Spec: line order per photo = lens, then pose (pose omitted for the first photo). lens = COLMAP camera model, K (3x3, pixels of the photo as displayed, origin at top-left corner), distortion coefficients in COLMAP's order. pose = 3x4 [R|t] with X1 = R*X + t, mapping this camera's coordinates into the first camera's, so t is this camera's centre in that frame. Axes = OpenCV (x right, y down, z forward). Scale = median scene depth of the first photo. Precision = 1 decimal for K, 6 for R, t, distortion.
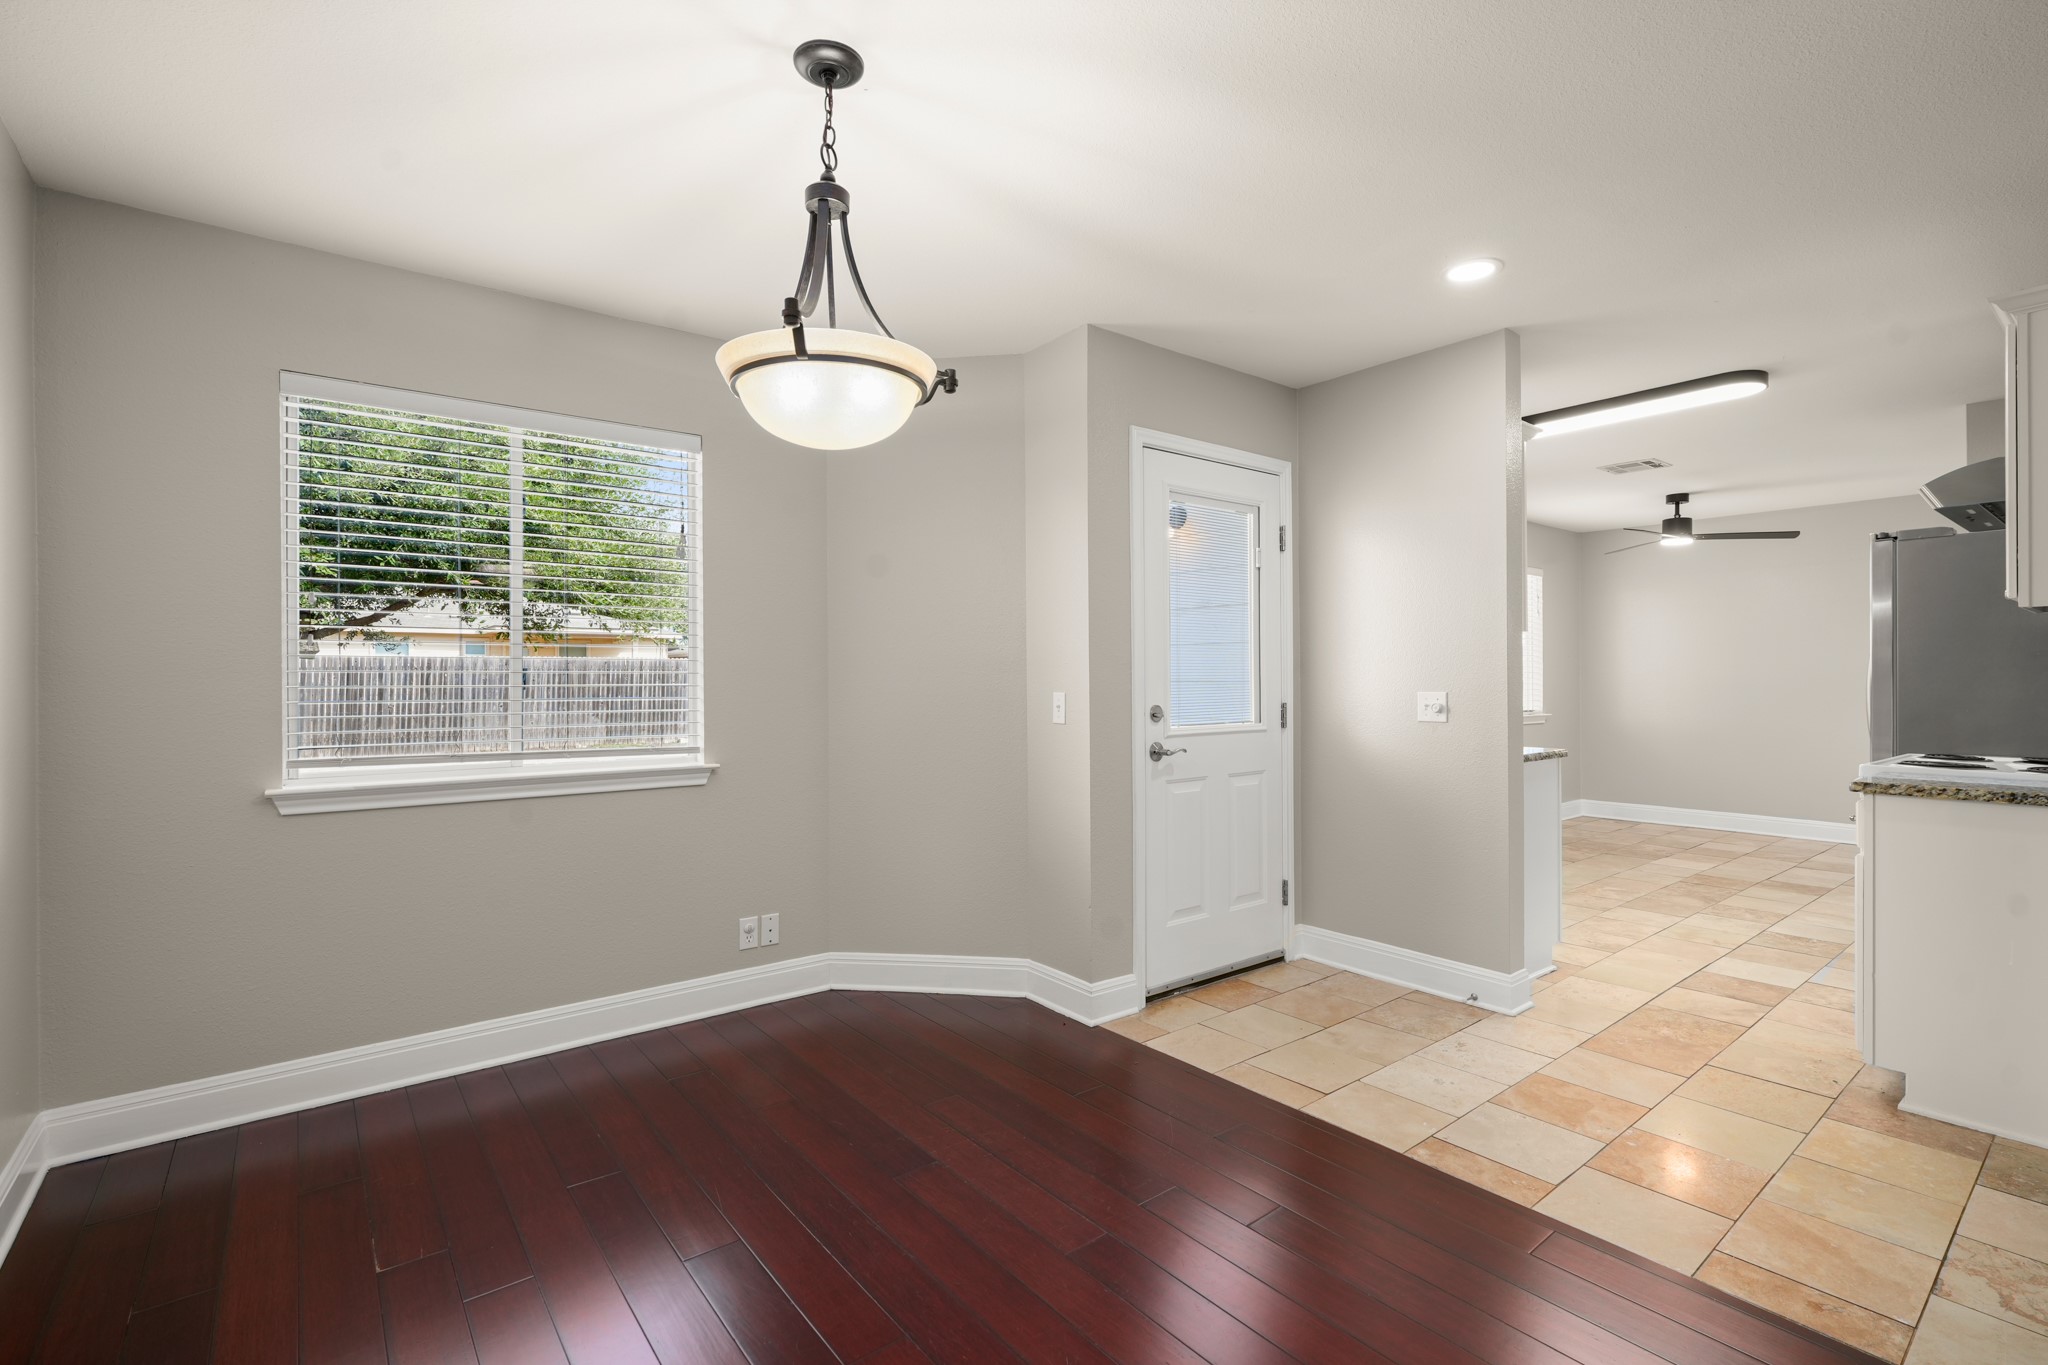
lens RADIAL K [[933.0, 0, 1030.3], [0, 933.0, 679.7], [0, 0, 1]] dist [-0.002531, 0.002156]
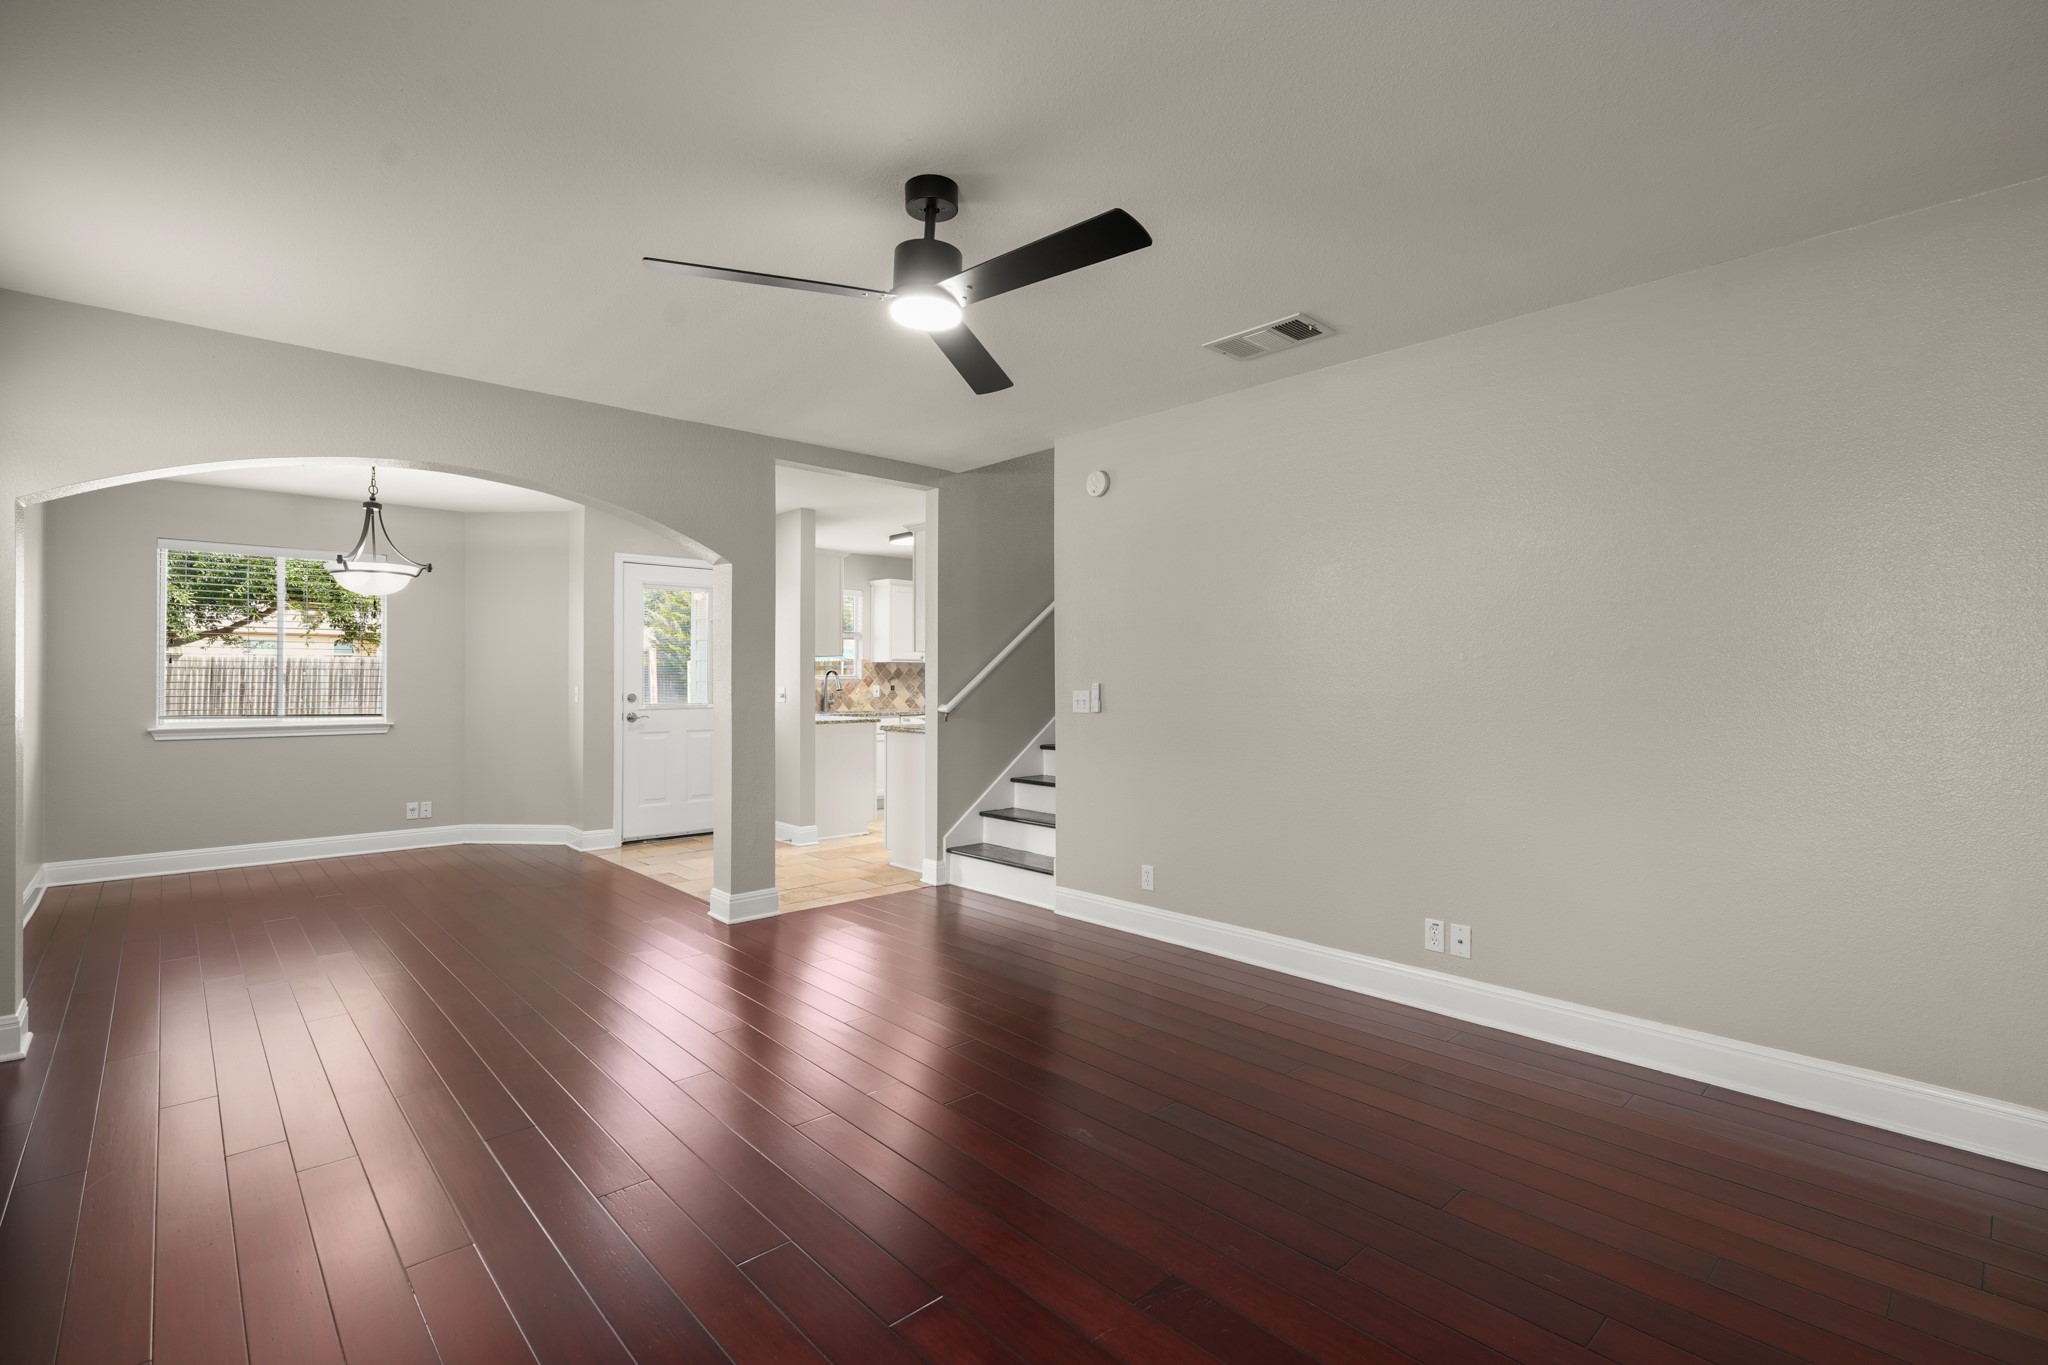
lens RADIAL K [[933.0, 0, 1023.0], [0, 933.0, 667.5], [0, 0, 1]] dist [-0.002531, 0.002156]
pose [[0.996977, 0.005743, 0.077480, 0.803775], [-0.004602, 0.999878, -0.014897, -0.002020], [-0.077557, 0.014495, 0.996883, -1.021841]]
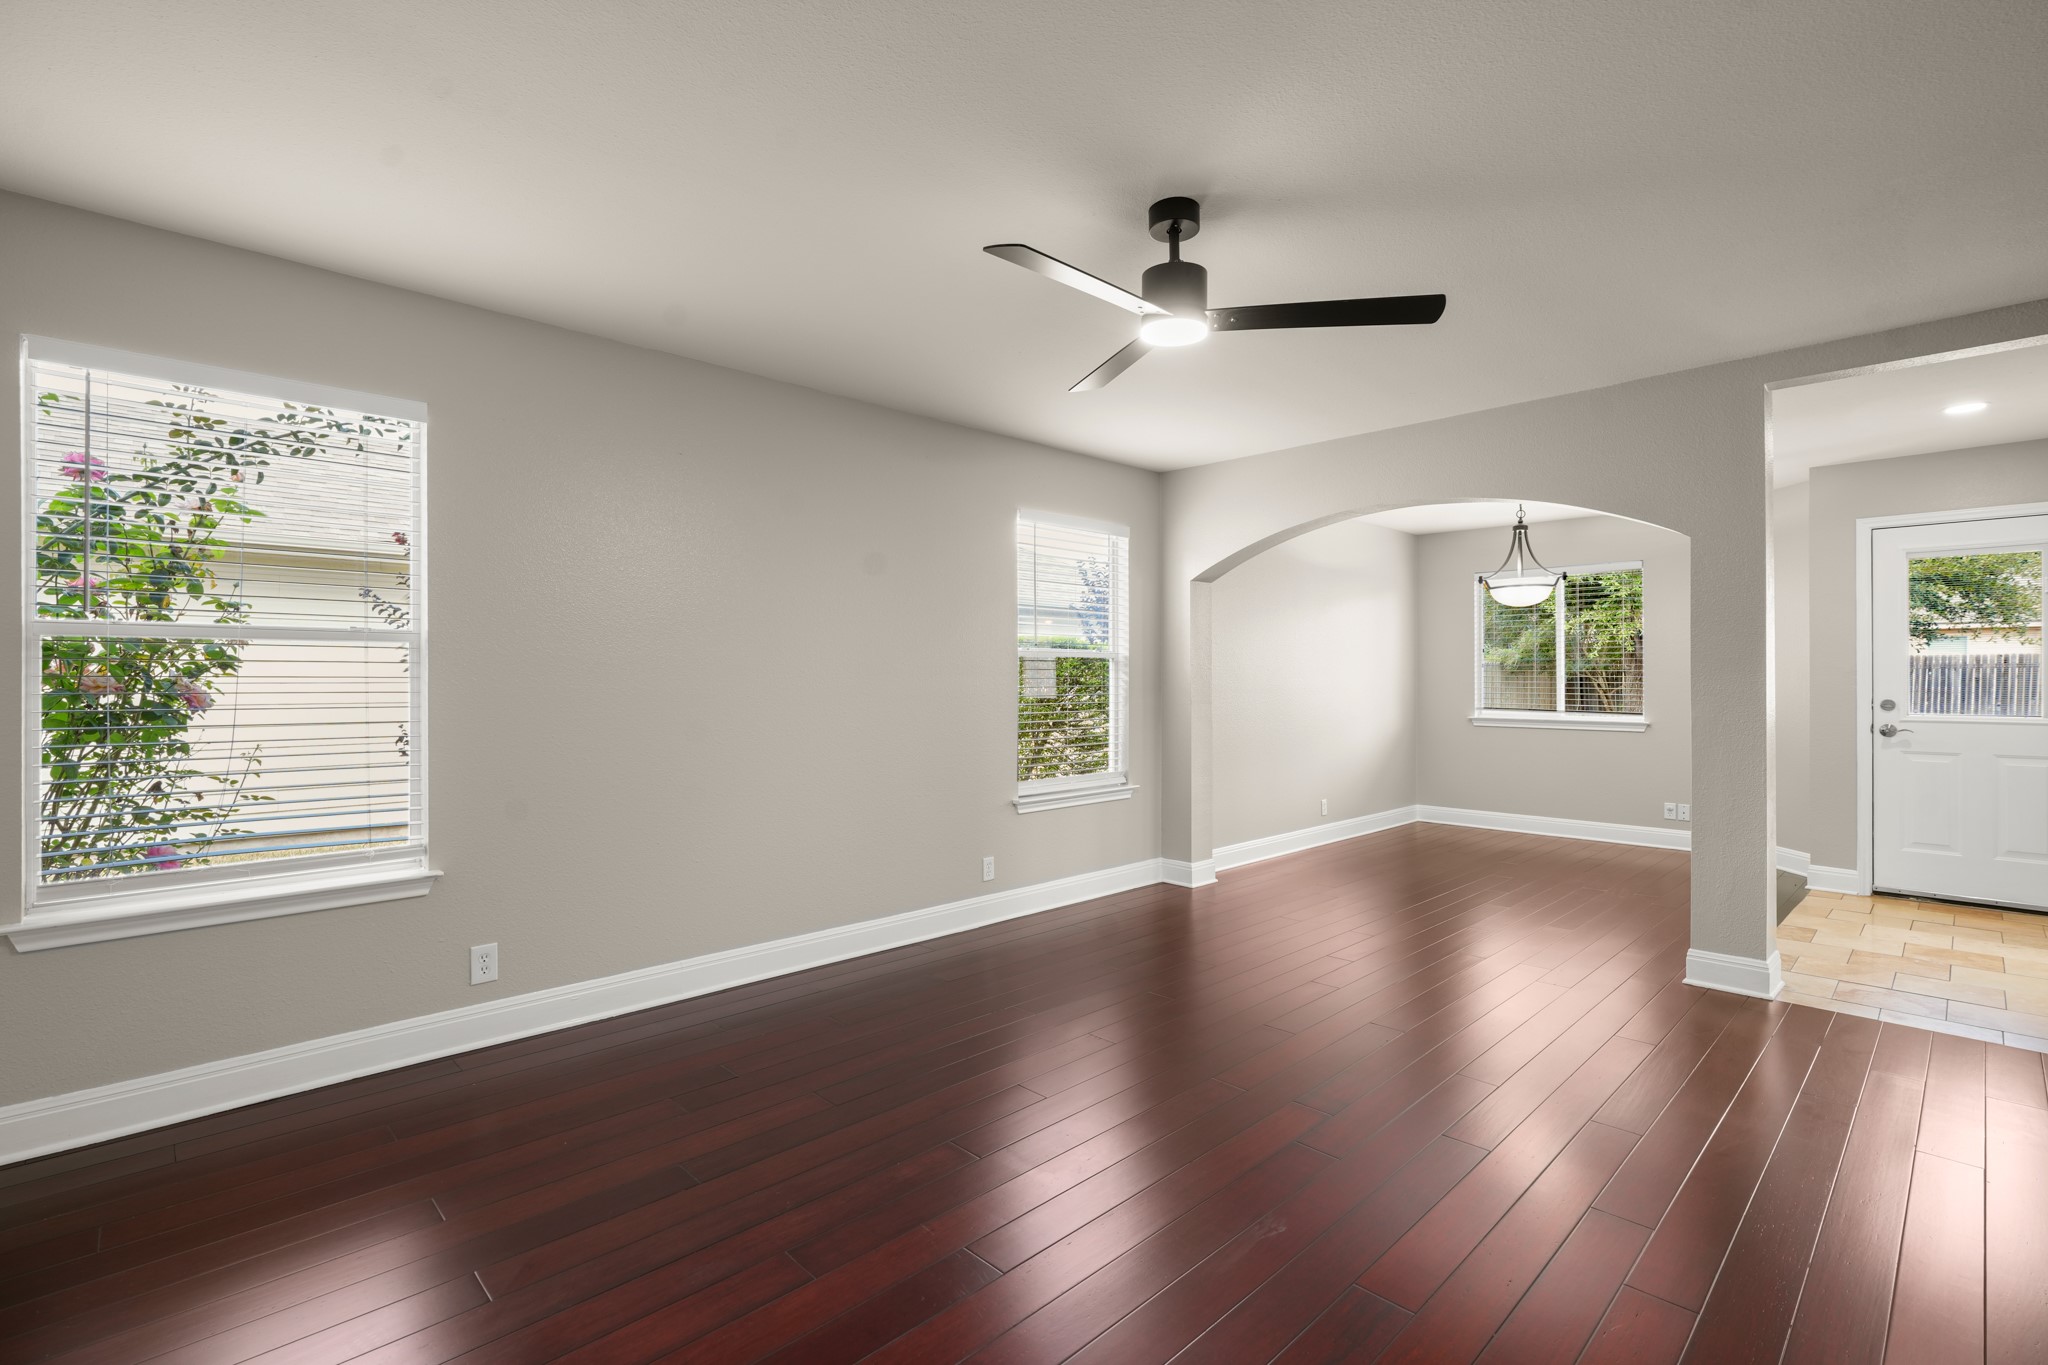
lens RADIAL K [[933.0, 0, 1028.8], [0, 933.0, 679.6], [0, 0, 1]] dist [-0.002531, 0.002156]
pose [[0.104010, 0.005672, -0.994560, 1.479685], [-0.002868, 0.999981, 0.005403, -0.008427], [0.994572, 0.002291, 0.104025, -0.525971]]
